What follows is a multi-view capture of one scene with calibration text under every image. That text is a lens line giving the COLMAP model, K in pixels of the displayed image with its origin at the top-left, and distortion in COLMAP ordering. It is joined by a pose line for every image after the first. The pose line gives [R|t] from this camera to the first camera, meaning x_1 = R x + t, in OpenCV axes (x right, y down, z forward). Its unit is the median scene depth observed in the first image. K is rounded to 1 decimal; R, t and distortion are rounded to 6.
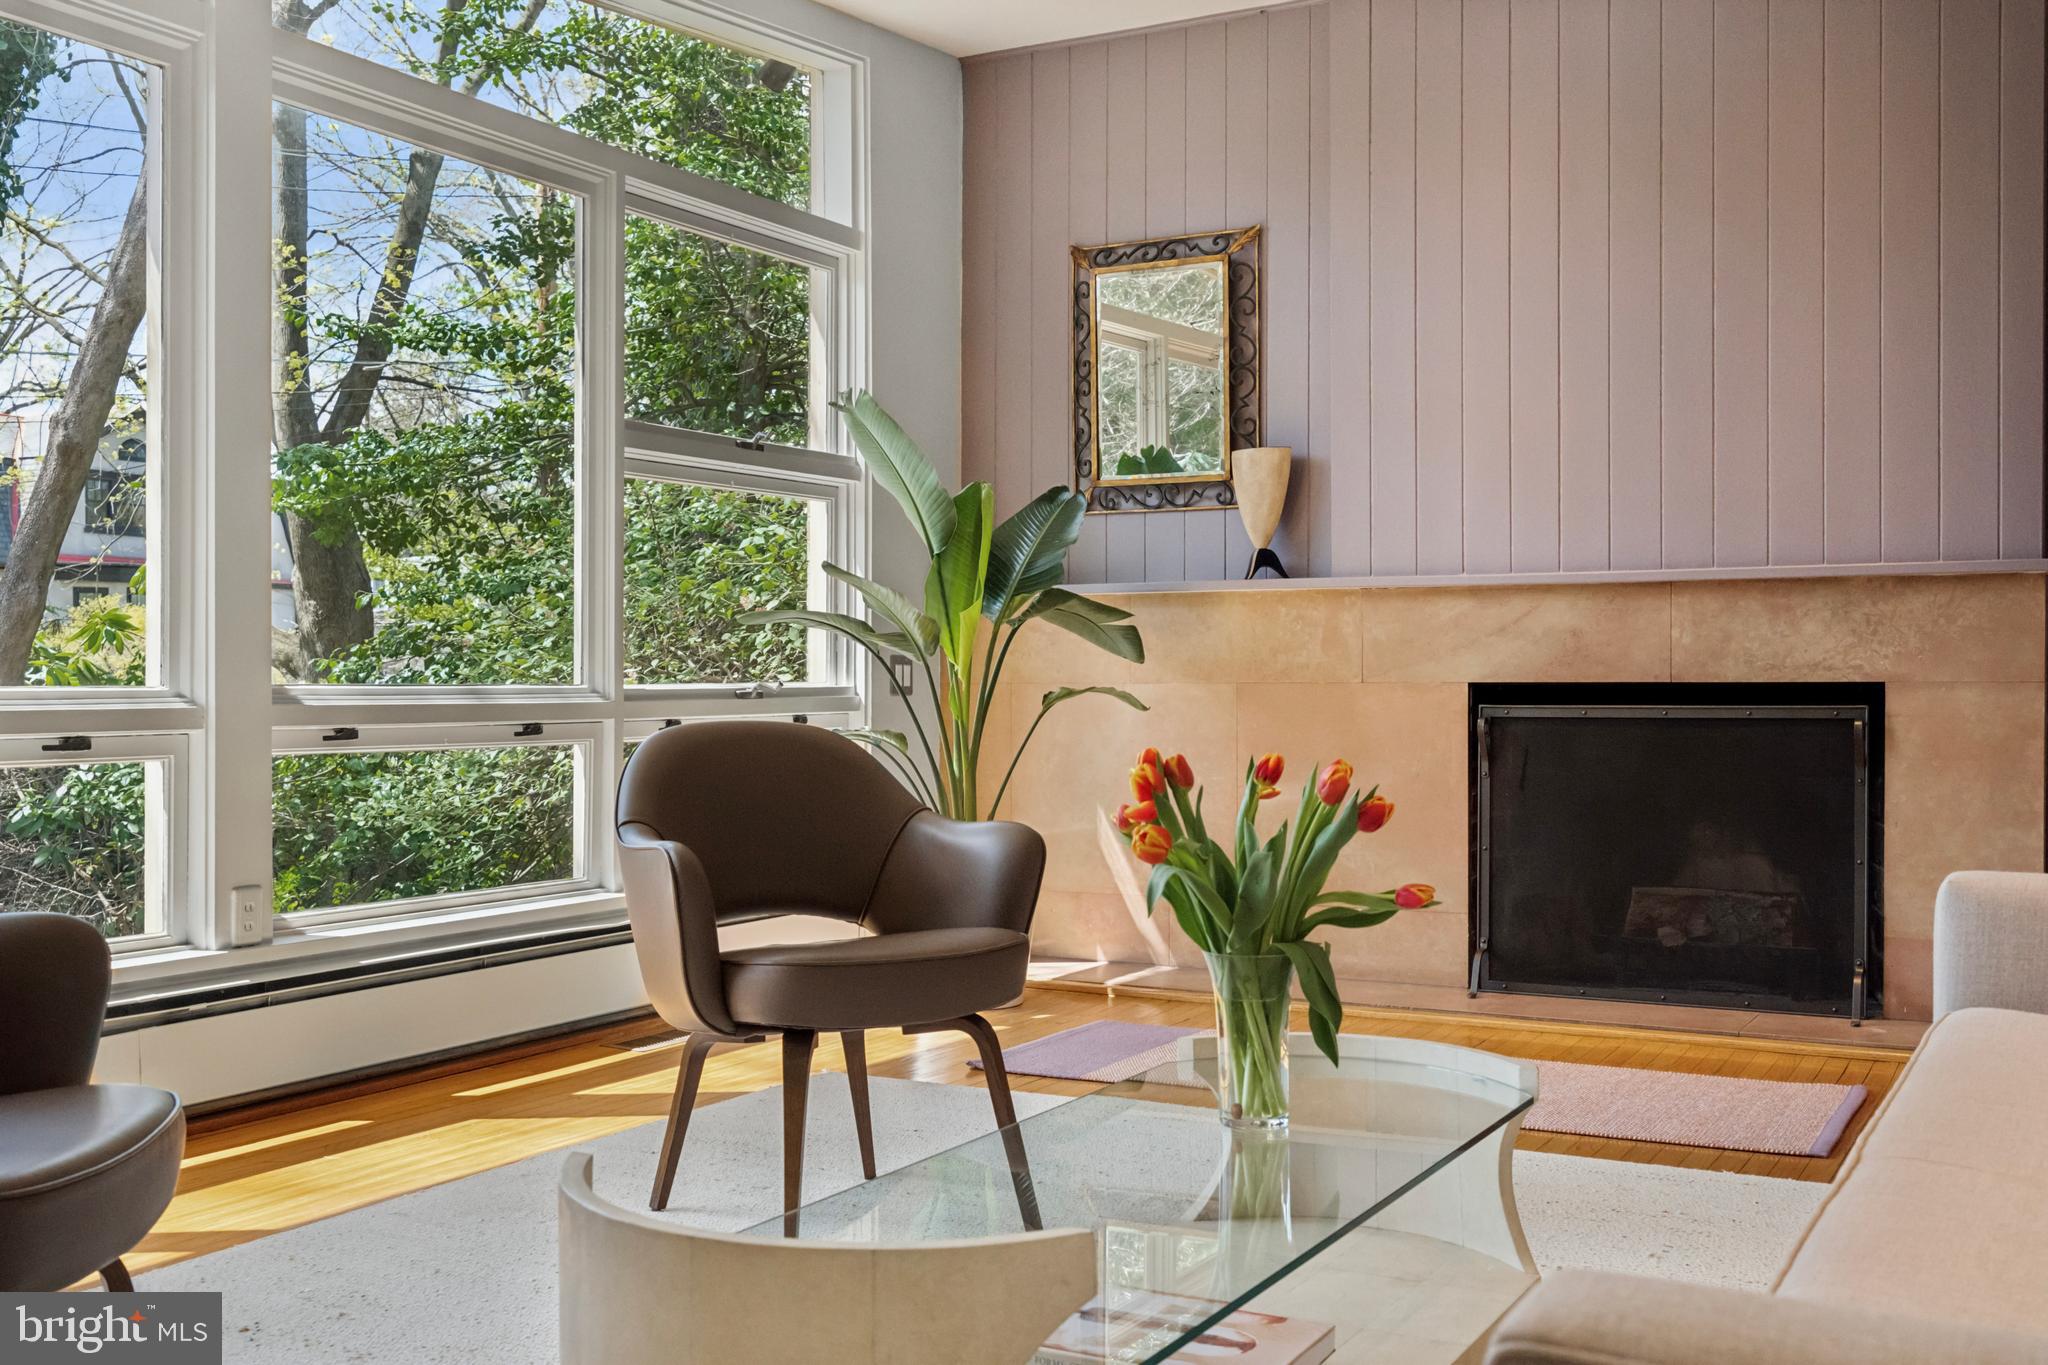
lens RADIAL K [[2045.5, 0, 1068.3], [0, 2045.5, 655.4], [0, 0, 1]] dist [-0.010612, 0.000000]
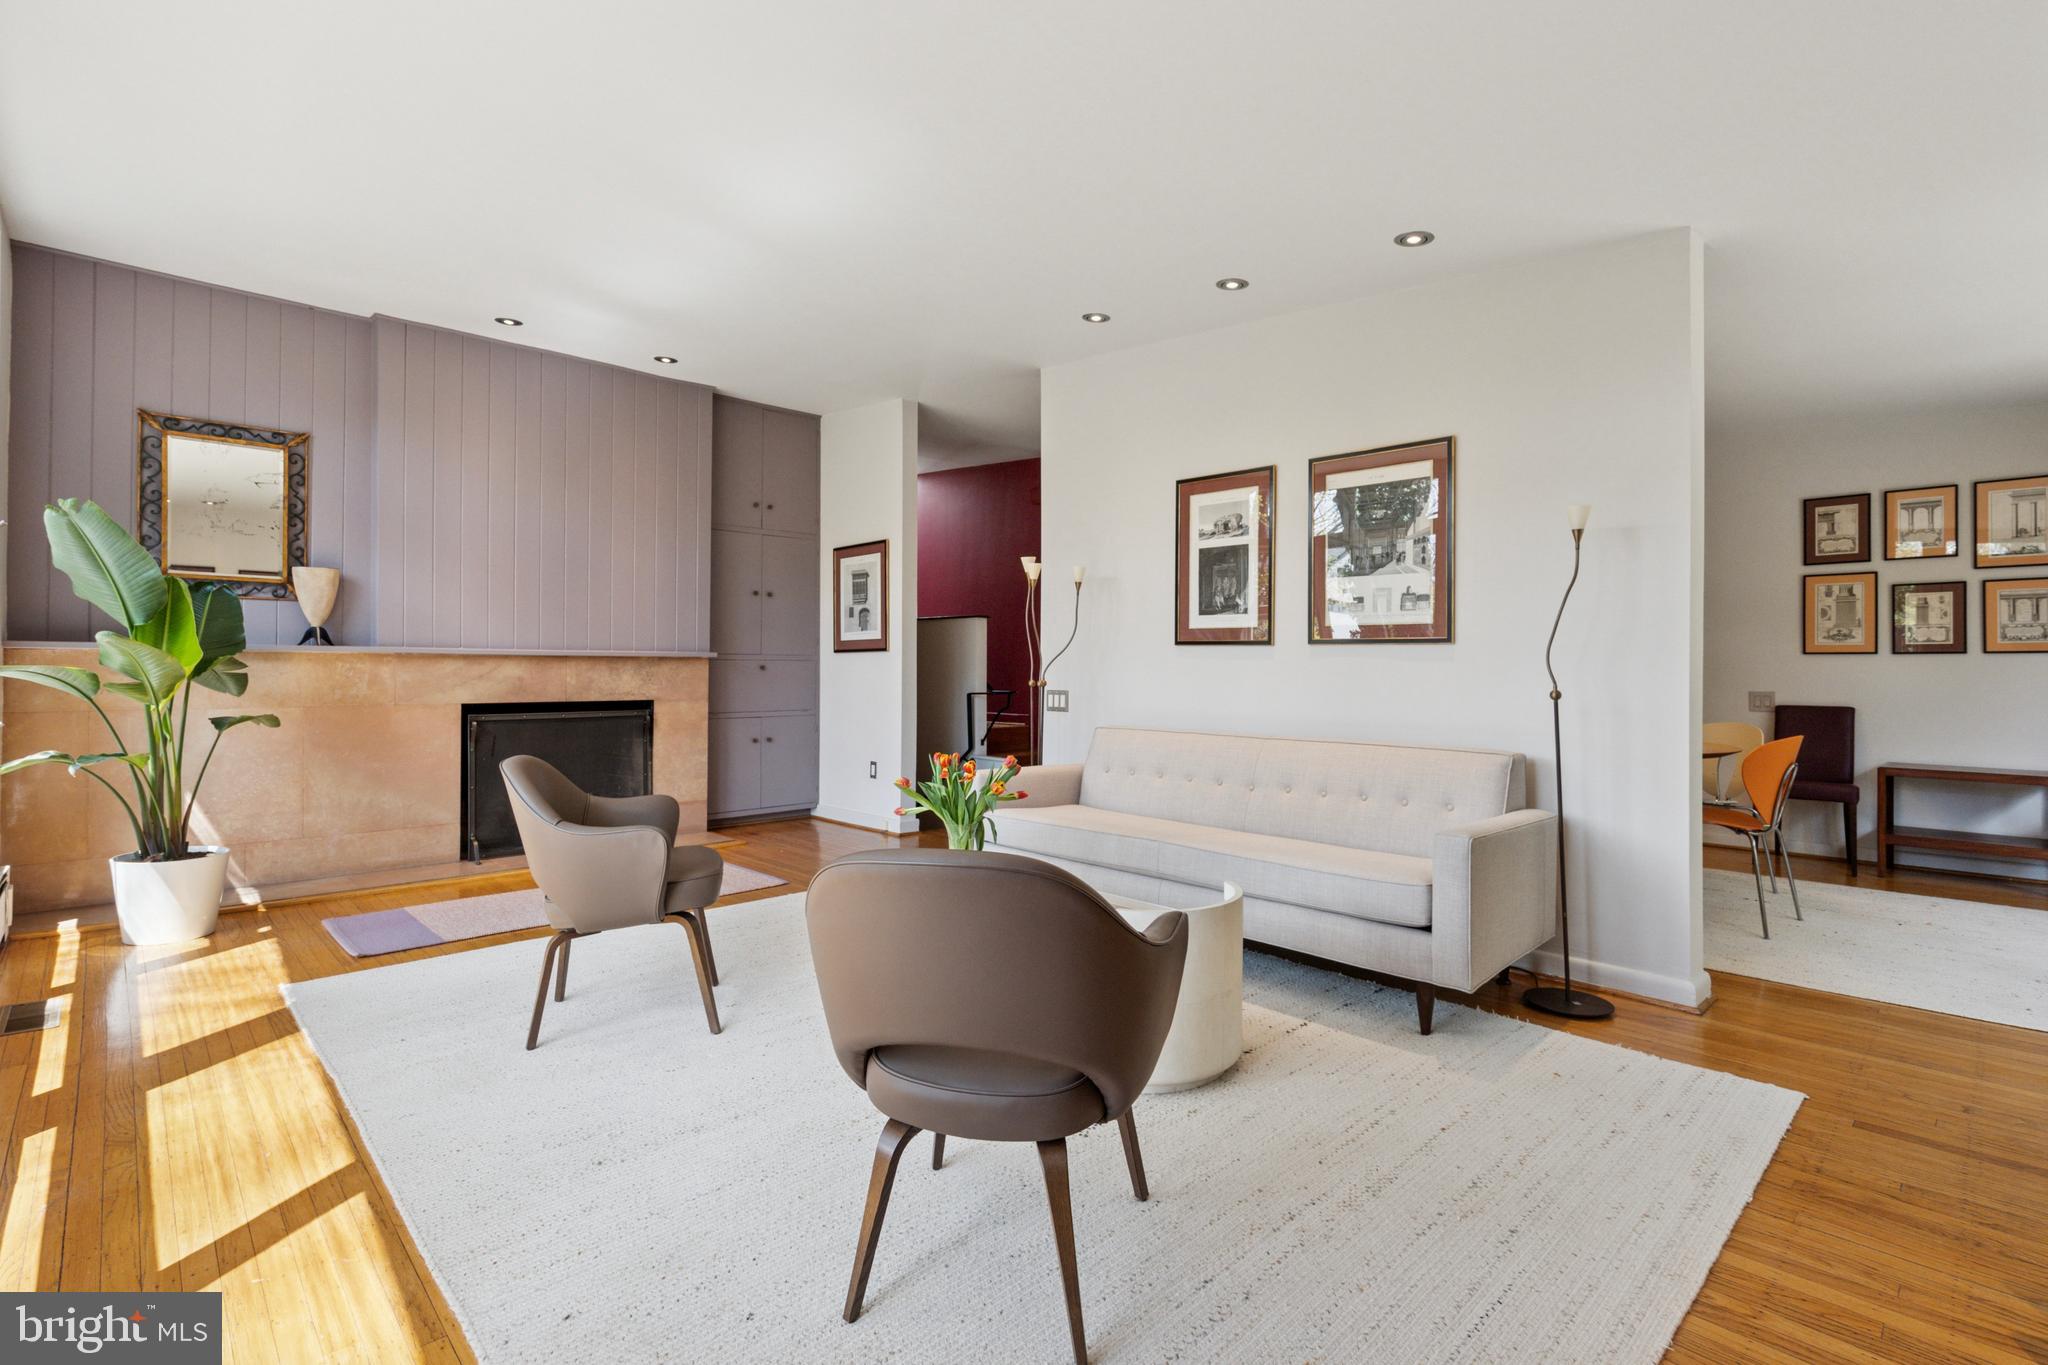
lens RADIAL K [[931.2, 0, 1020.4], [0, 931.2, 654.4], [0, 0, 1]] dist [-0.004627, 0.002192]
pose [[0.304550, 0.017122, 0.952343, -0.474769], [-0.020512, 0.999724, -0.011414, -0.033759], [-0.952276, -0.016058, 0.304817, 0.216794]]
